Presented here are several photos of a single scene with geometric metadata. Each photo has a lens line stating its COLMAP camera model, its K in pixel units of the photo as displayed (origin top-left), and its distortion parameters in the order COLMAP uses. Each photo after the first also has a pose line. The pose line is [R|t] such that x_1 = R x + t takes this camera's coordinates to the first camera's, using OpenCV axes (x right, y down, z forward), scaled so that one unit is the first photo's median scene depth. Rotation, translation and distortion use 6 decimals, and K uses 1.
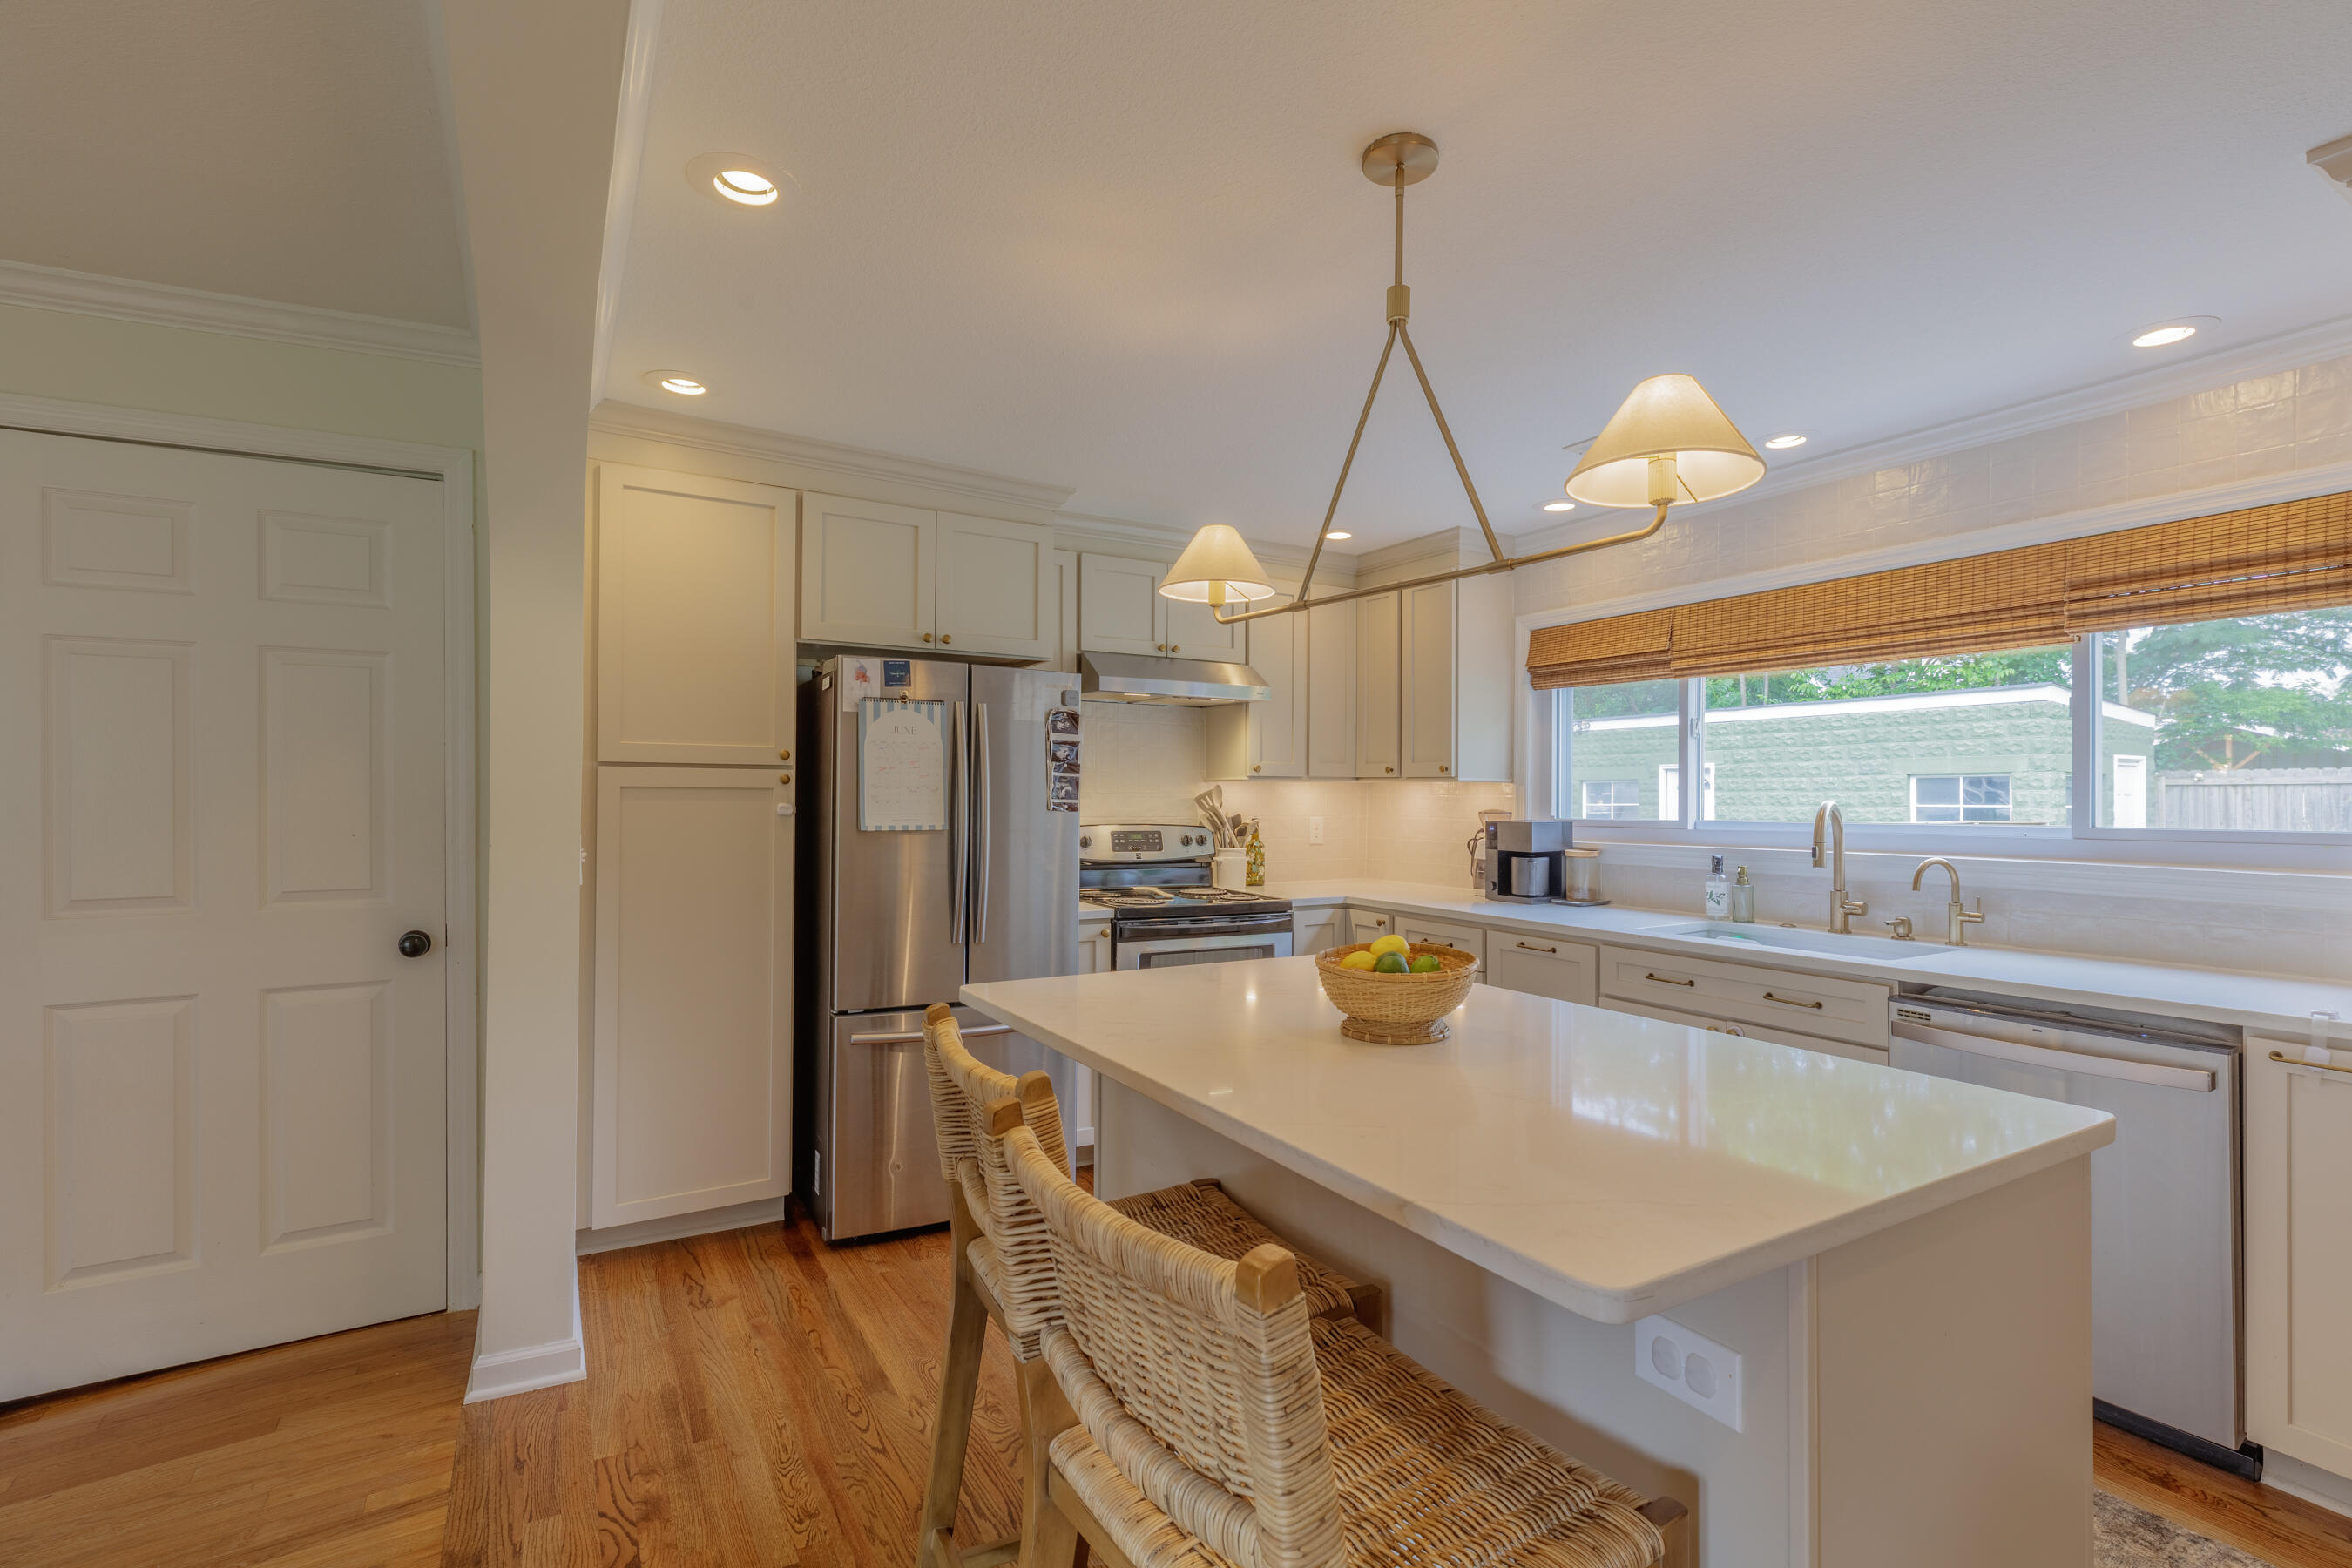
lens RADIAL K [[1074.2, 0, 1176.0], [0, 1074.2, 784.0], [0, 0, 1]] dist [0.000650, -0.000363]
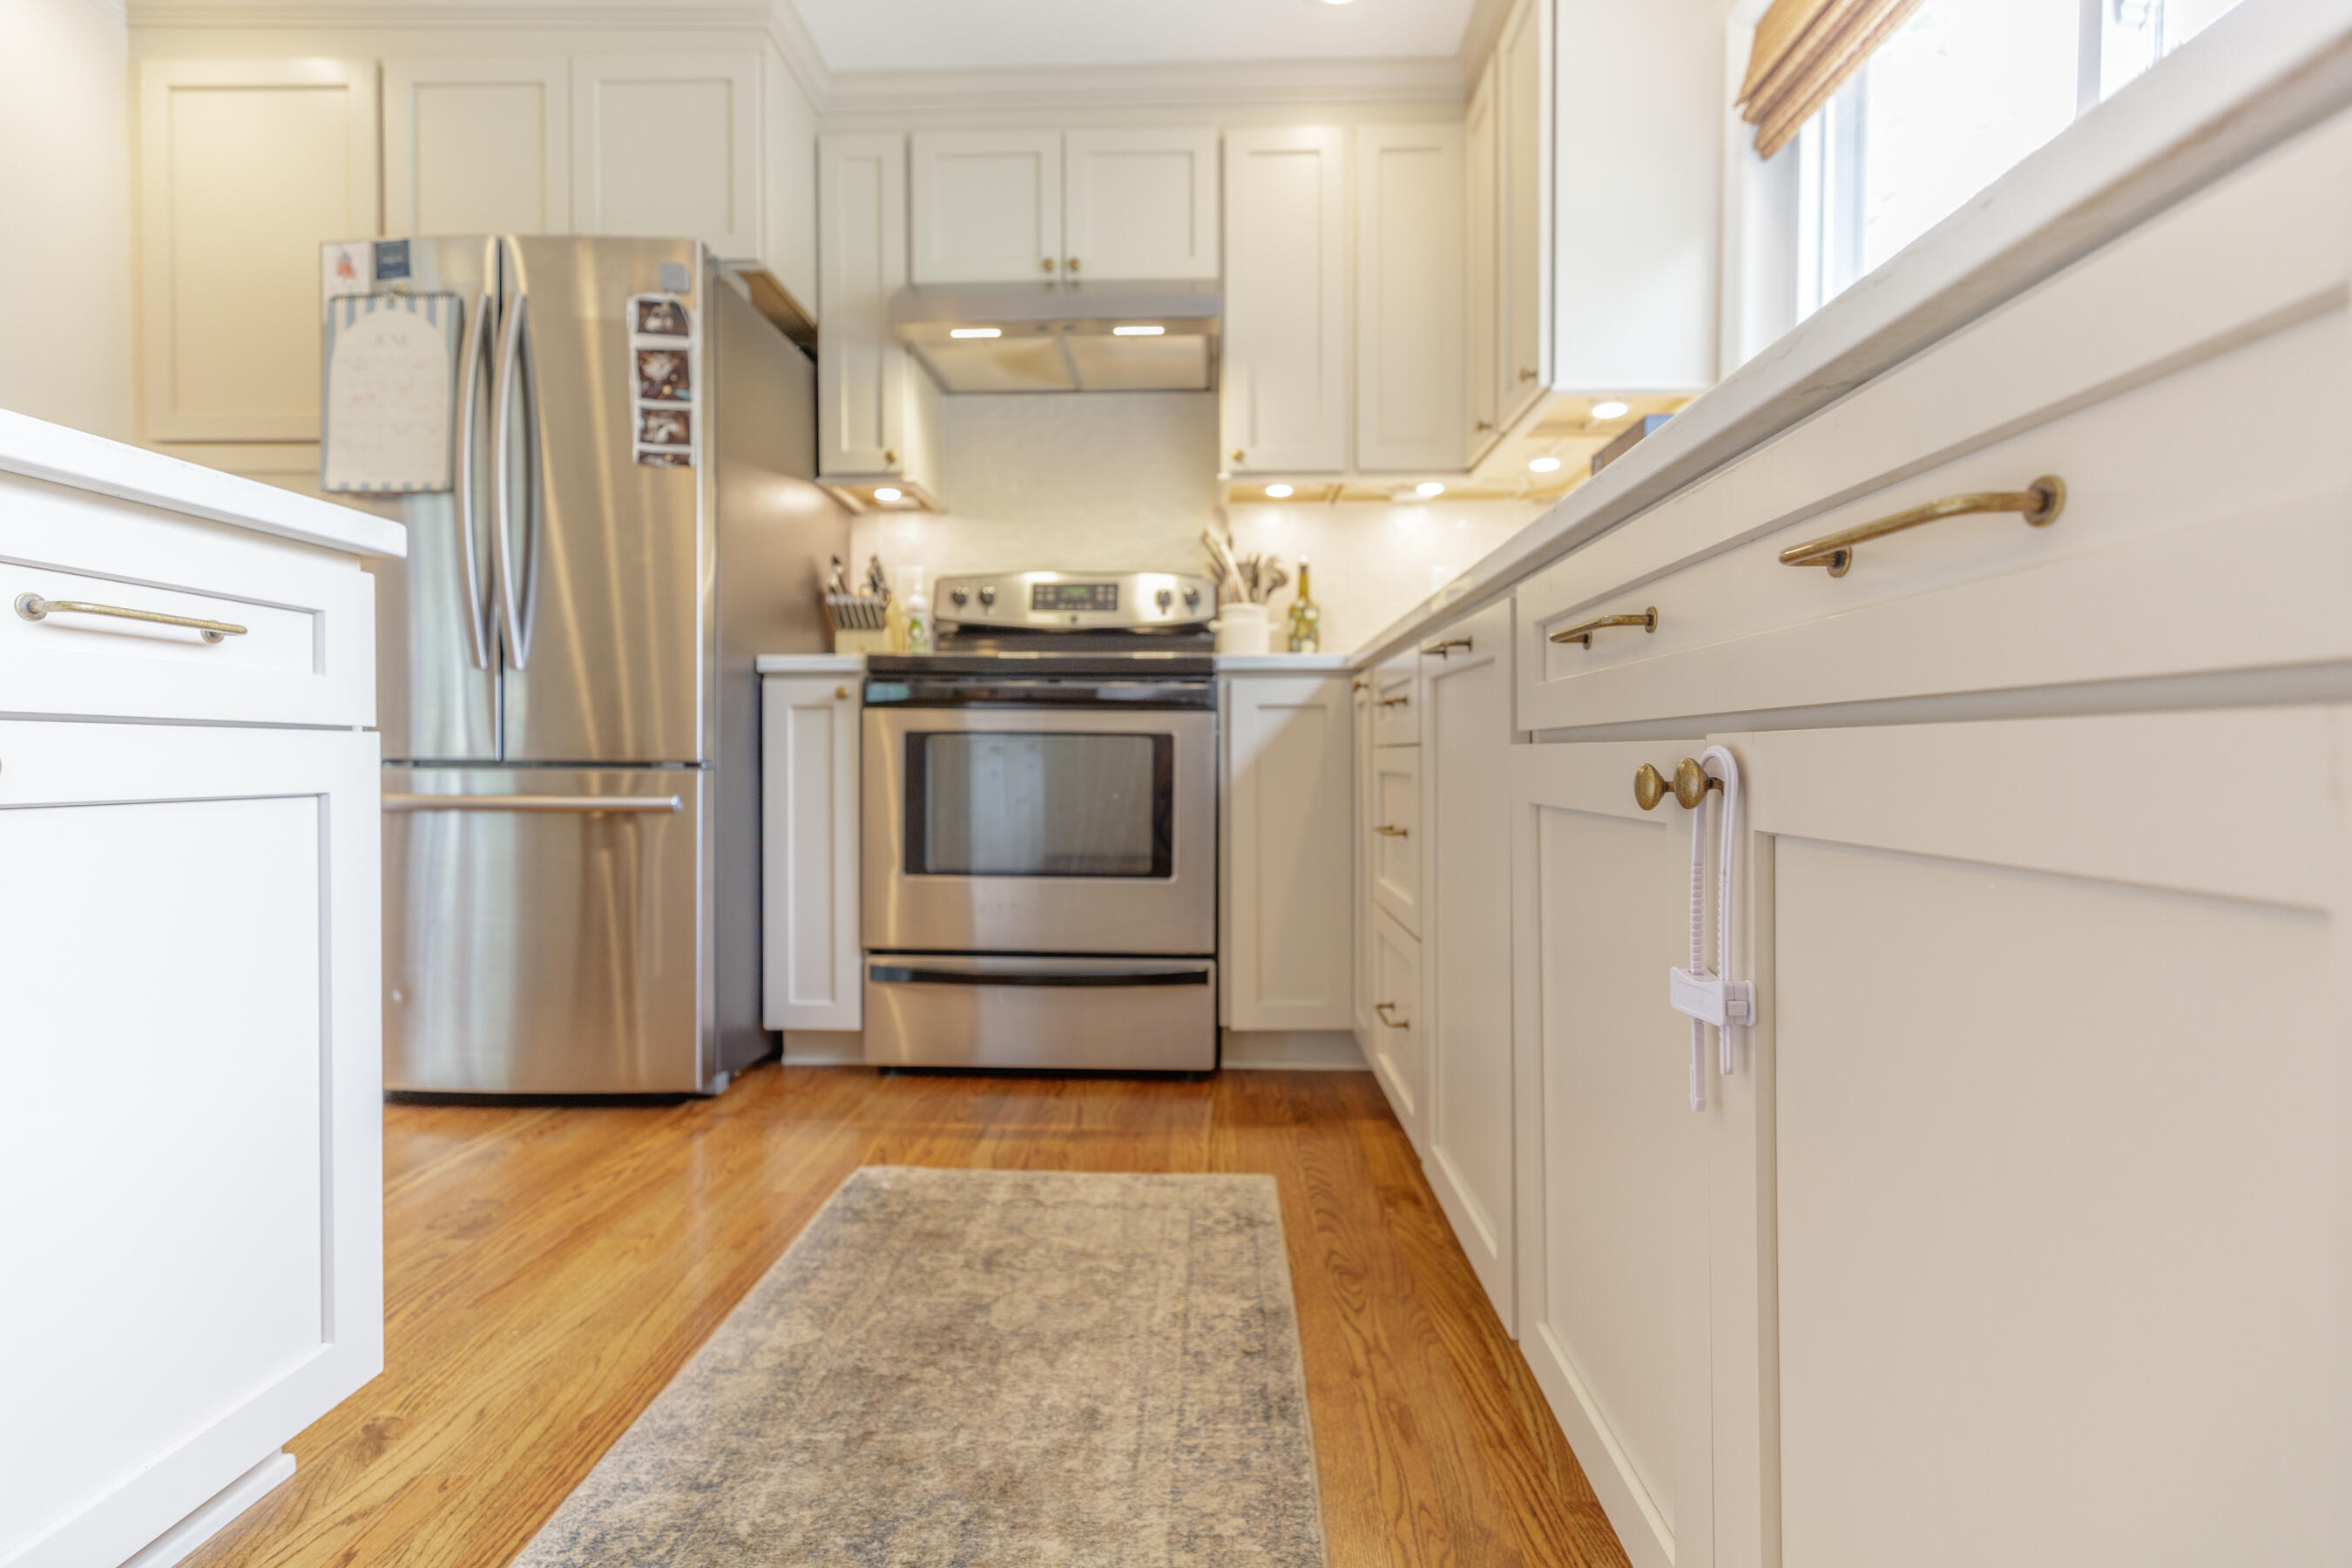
lens RADIAL K [[1044.1, 0, 1176.8], [0, 1044.1, 771.1], [0, 0, 1]] dist [0.004912, -0.000025]
pose [[0.843312, -0.000601, -0.537424, 0.449991], [0.011743, 0.999781, 0.017310, 0.187948], [0.537296, -0.020909, 0.843135, 0.635239]]
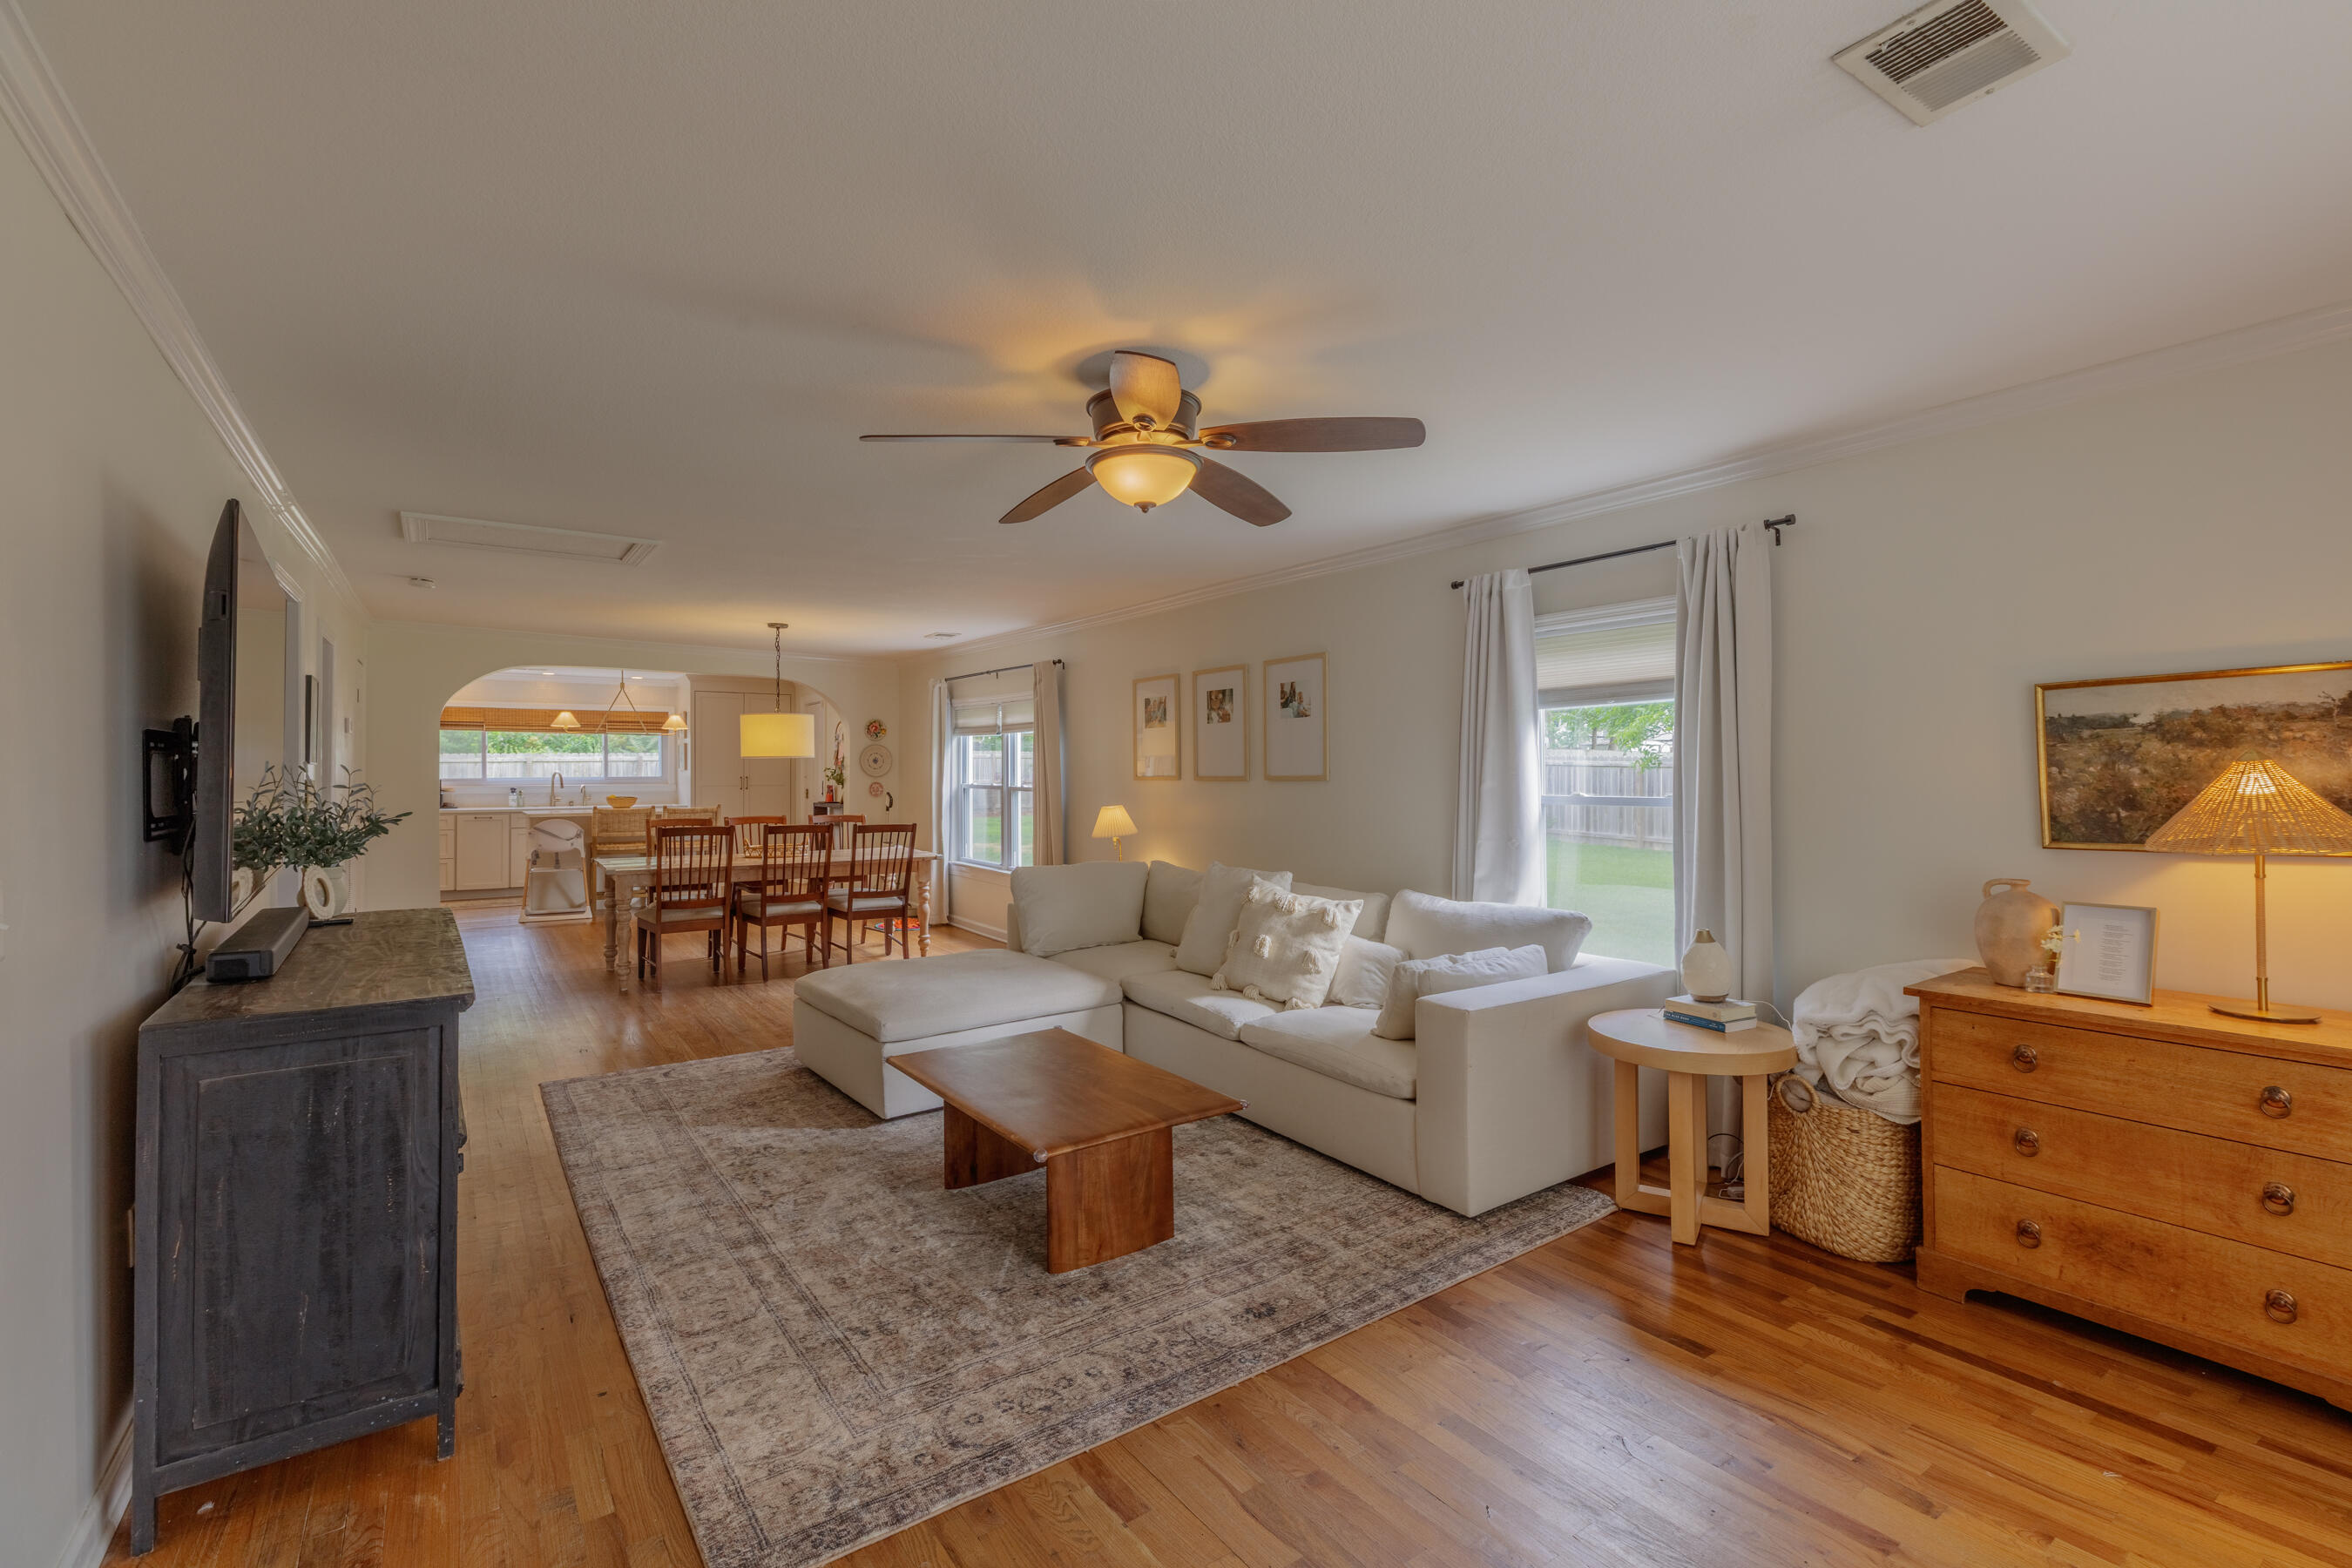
lens RADIAL K [[1044.1, 0, 1176.8], [0, 1044.1, 771.1], [0, 0, 1]] dist [0.004912, -0.000025]
pose [[-0.075168, -0.003015, 0.997166, -2.888678], [-0.009907, 0.999948, 0.002276, -0.011189], [-0.997122, -0.009708, -0.075194, -0.809177]]
